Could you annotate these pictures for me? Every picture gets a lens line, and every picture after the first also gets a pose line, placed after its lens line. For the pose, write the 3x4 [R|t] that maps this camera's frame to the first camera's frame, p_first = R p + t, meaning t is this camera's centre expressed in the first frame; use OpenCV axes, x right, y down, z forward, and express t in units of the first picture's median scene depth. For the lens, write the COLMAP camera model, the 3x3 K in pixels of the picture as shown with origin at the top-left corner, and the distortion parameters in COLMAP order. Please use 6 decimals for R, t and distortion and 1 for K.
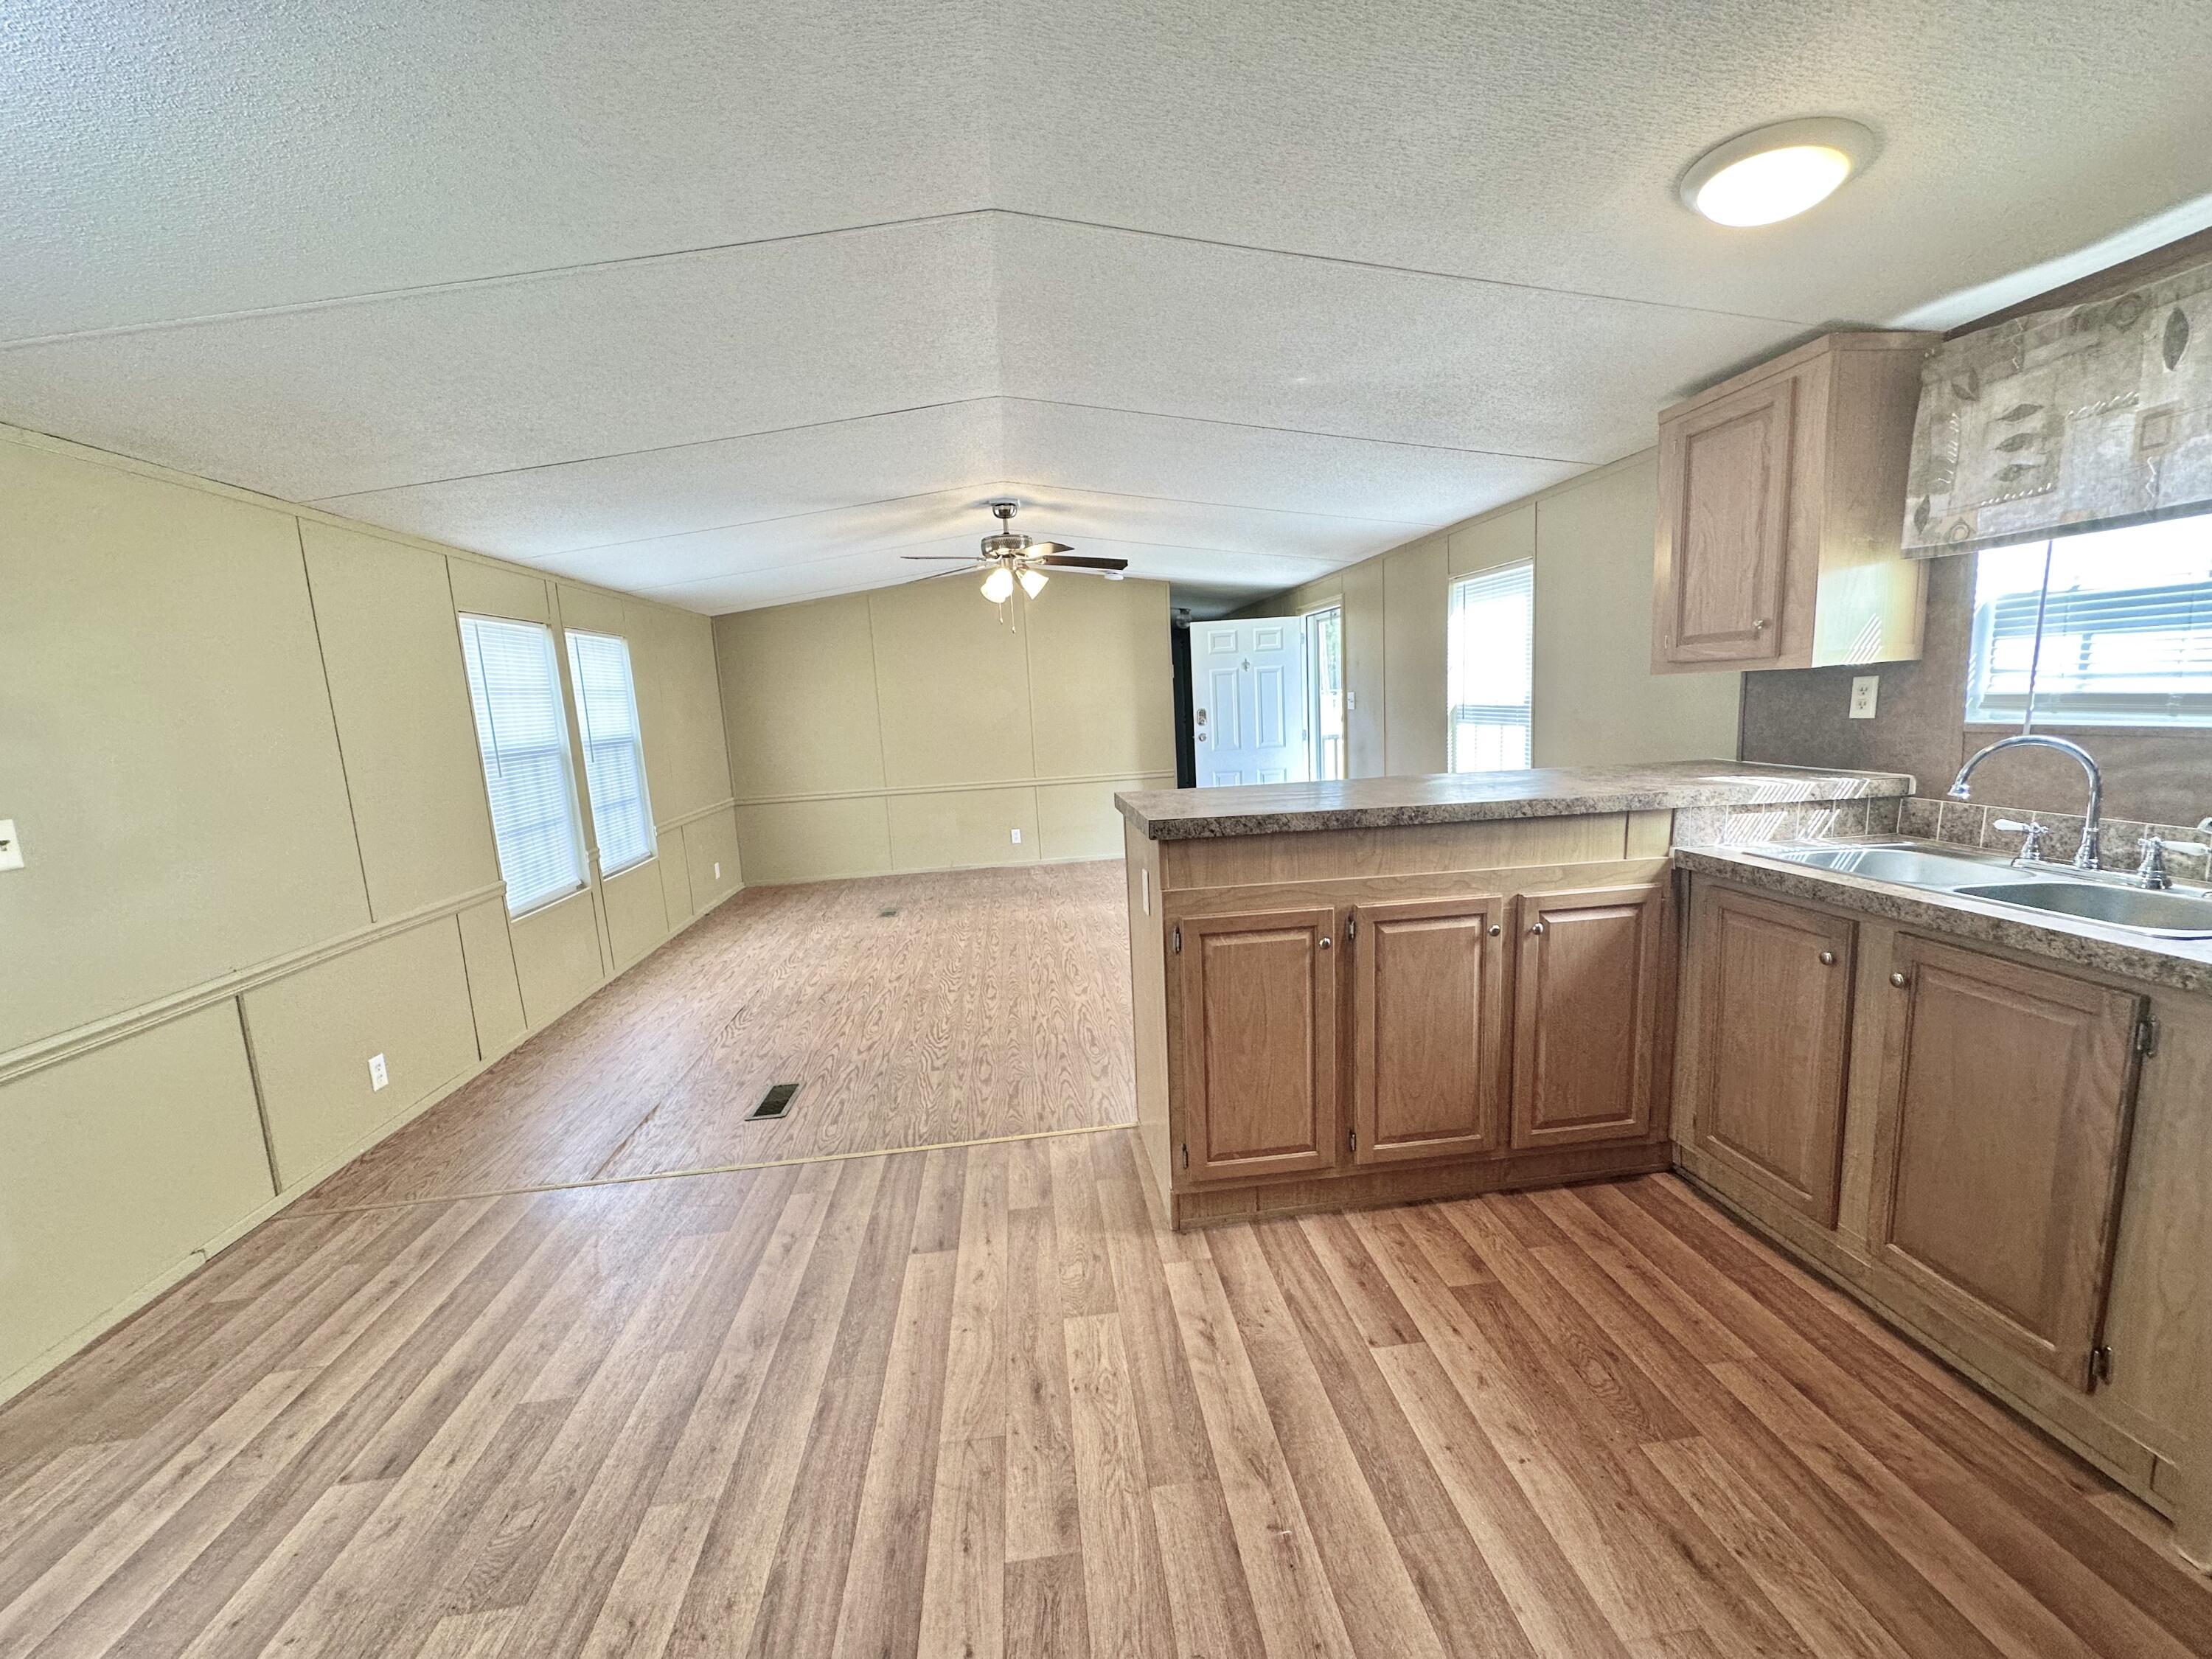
lens RADIAL K [[879.0, 0, 1108.7], [0, 879.0, 828.8], [0, 0, 1]] dist [-0.001175, 0.000433]
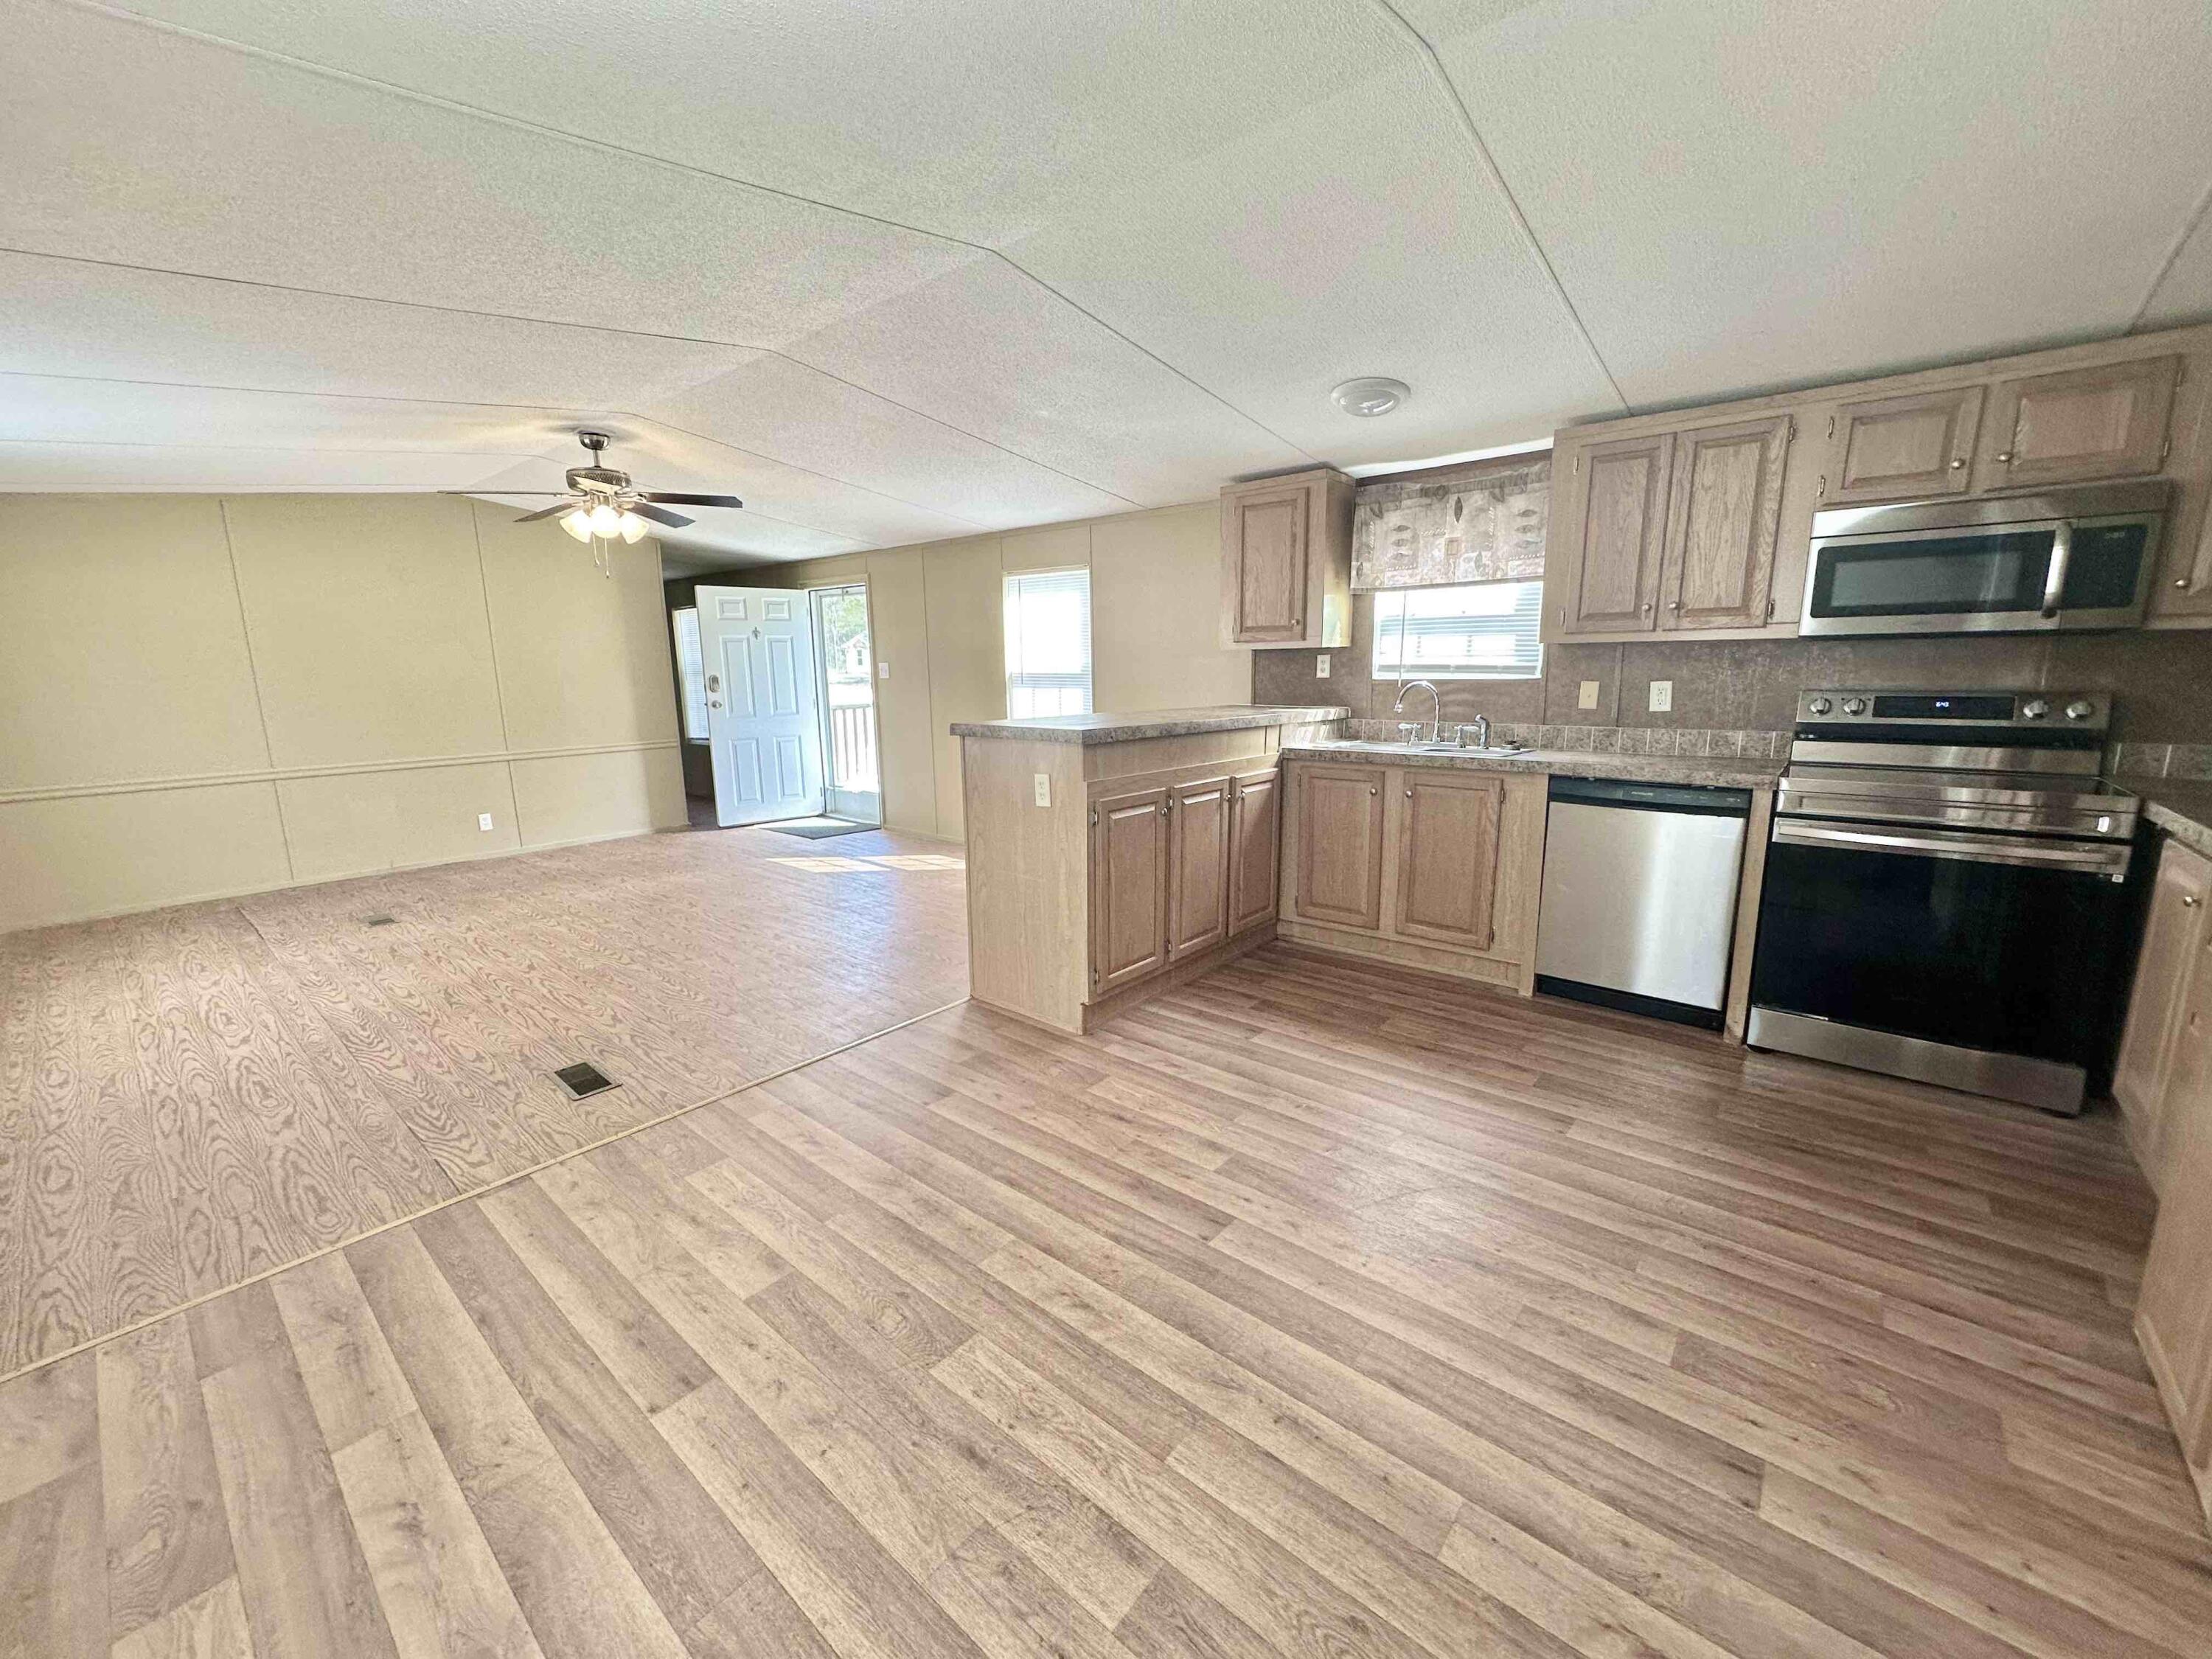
lens RADIAL K [[879.0, 0, 1107.0], [0, 879.0, 828.5], [0, 0, 1]] dist [-0.001175, 0.000433]
pose [[0.724411, -0.085201, 0.684083, -0.846622], [0.077676, 0.996102, 0.041808, 0.086552], [-0.684978, 0.022850, 0.728205, -0.030317]]
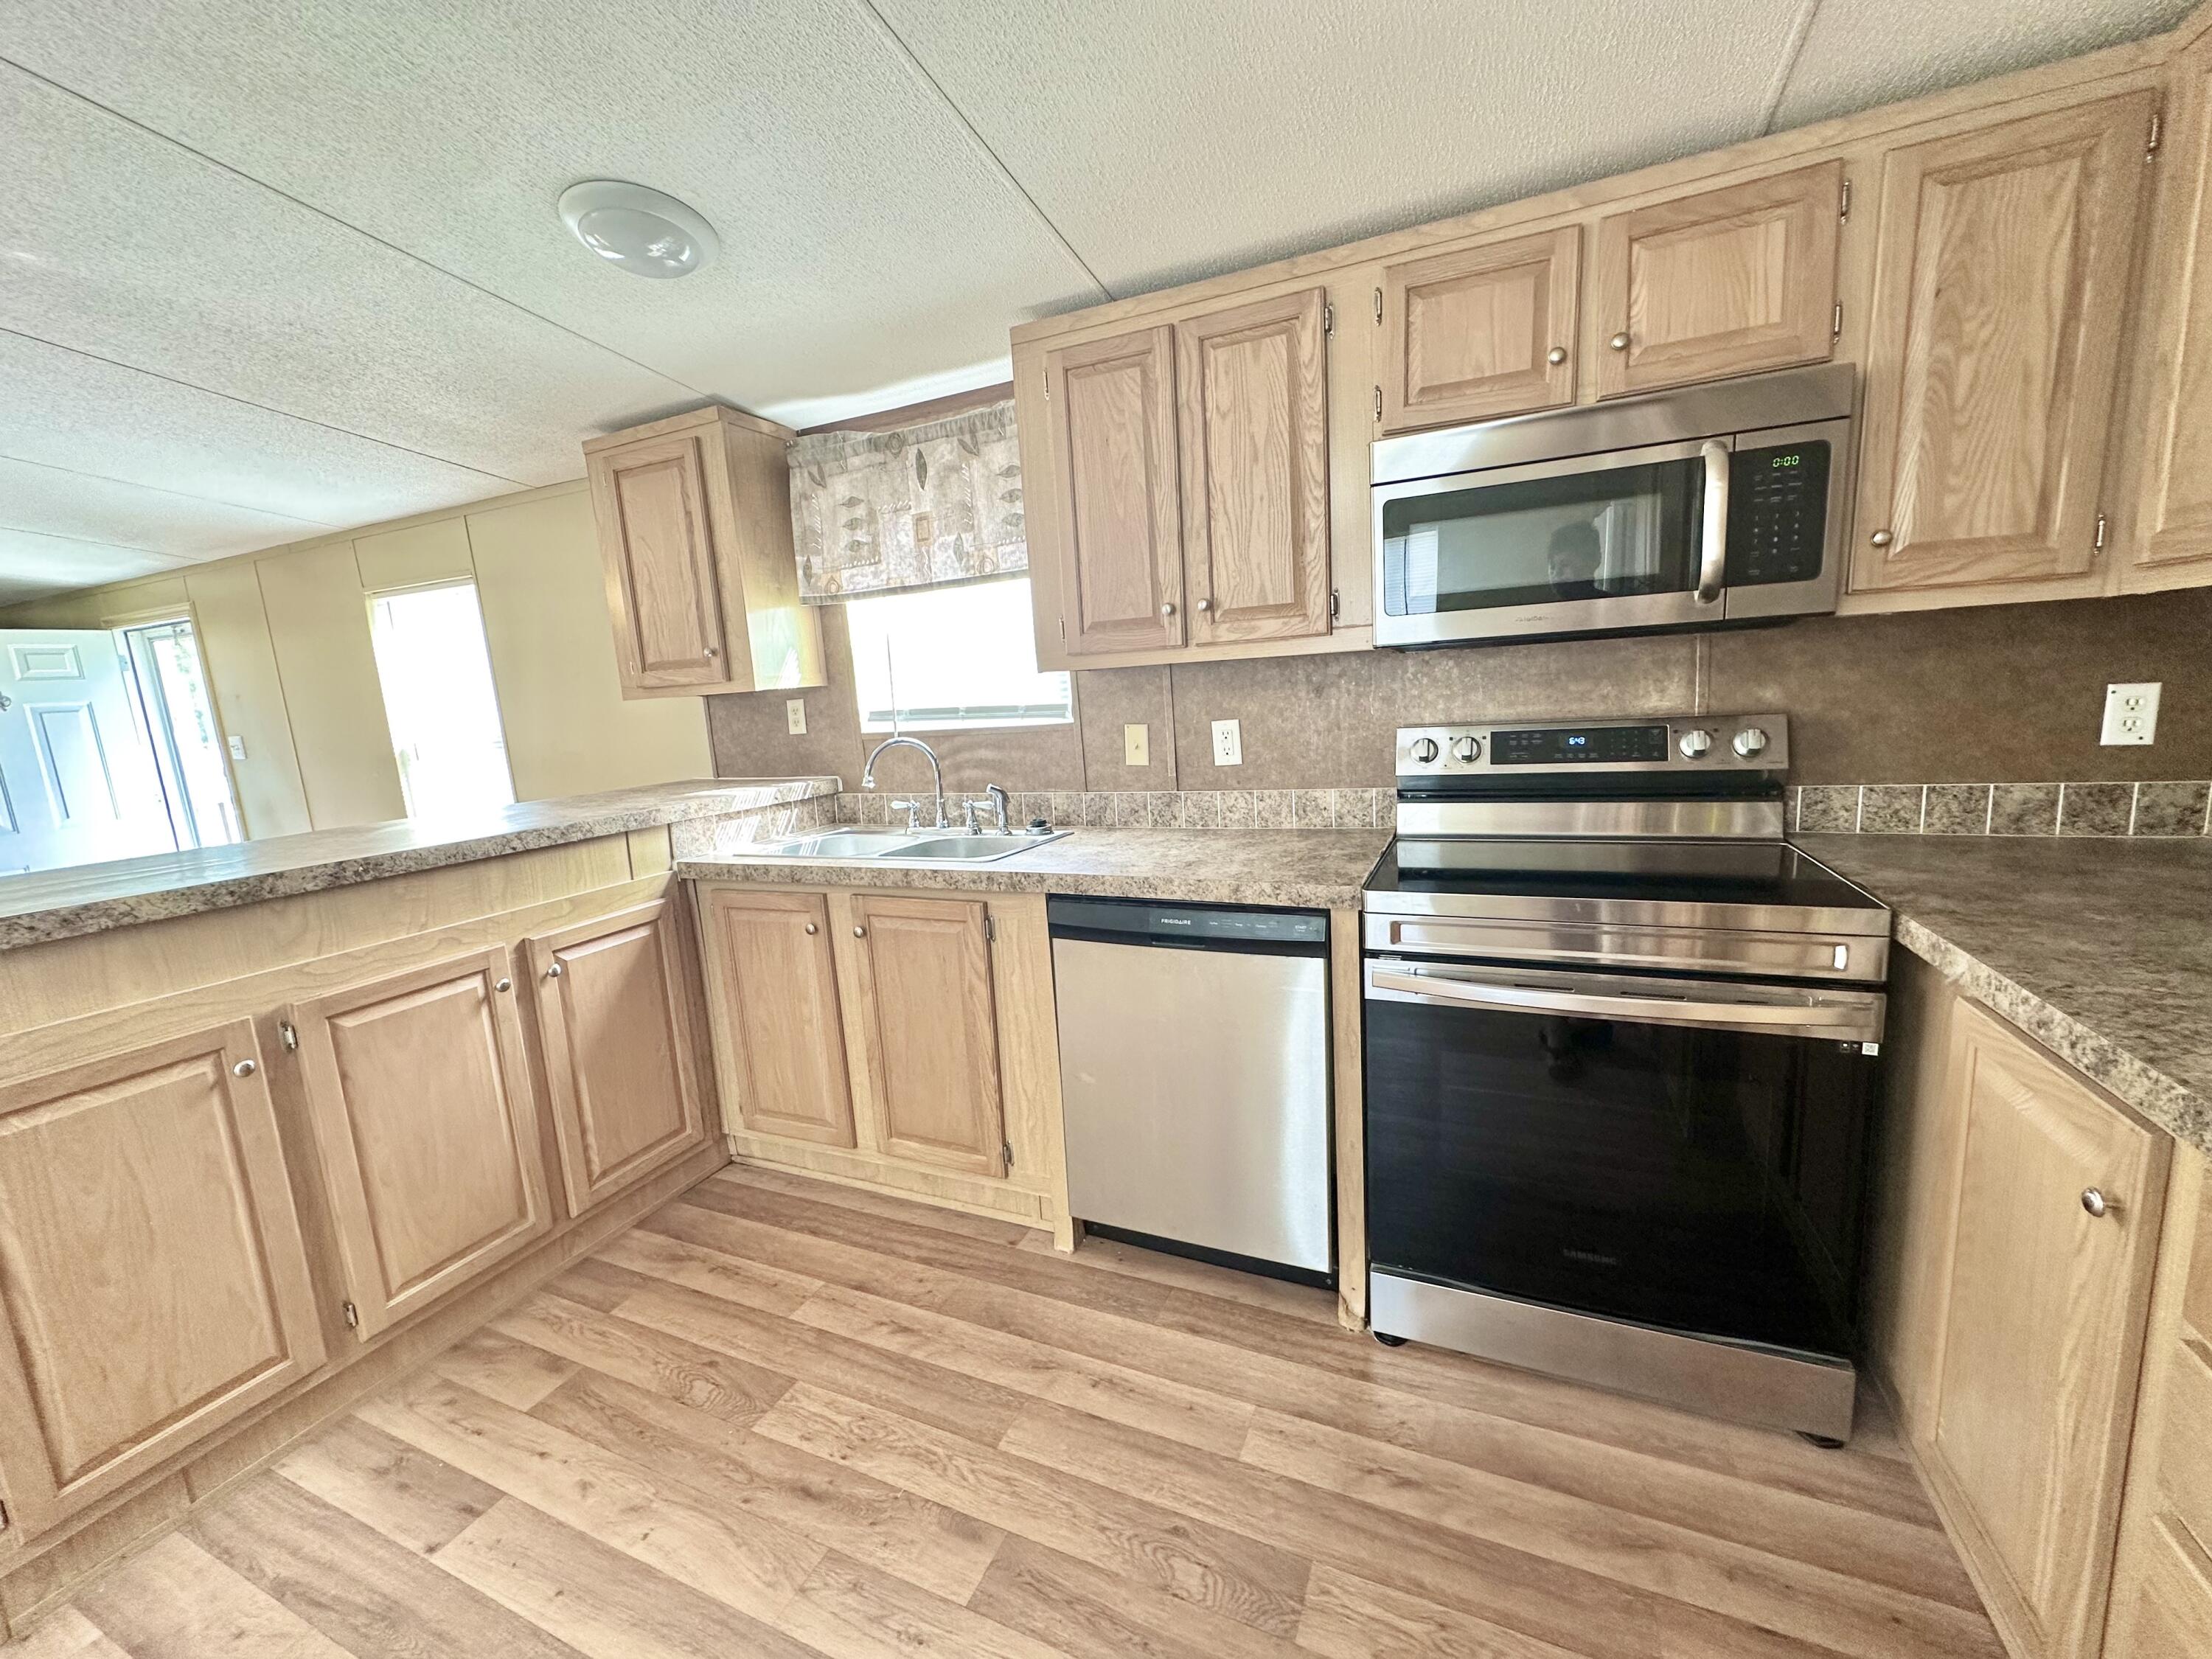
lens RADIAL K [[879.0, 0, 1107.0], [0, 879.0, 828.9], [0, 0, 1]] dist [-0.001175, 0.000433]
pose [[0.503668, -0.122366, 0.855187, 0.014886], [0.164080, 0.985449, 0.044369, 0.022731], [-0.848172, 0.117972, 0.516417, 0.023743]]
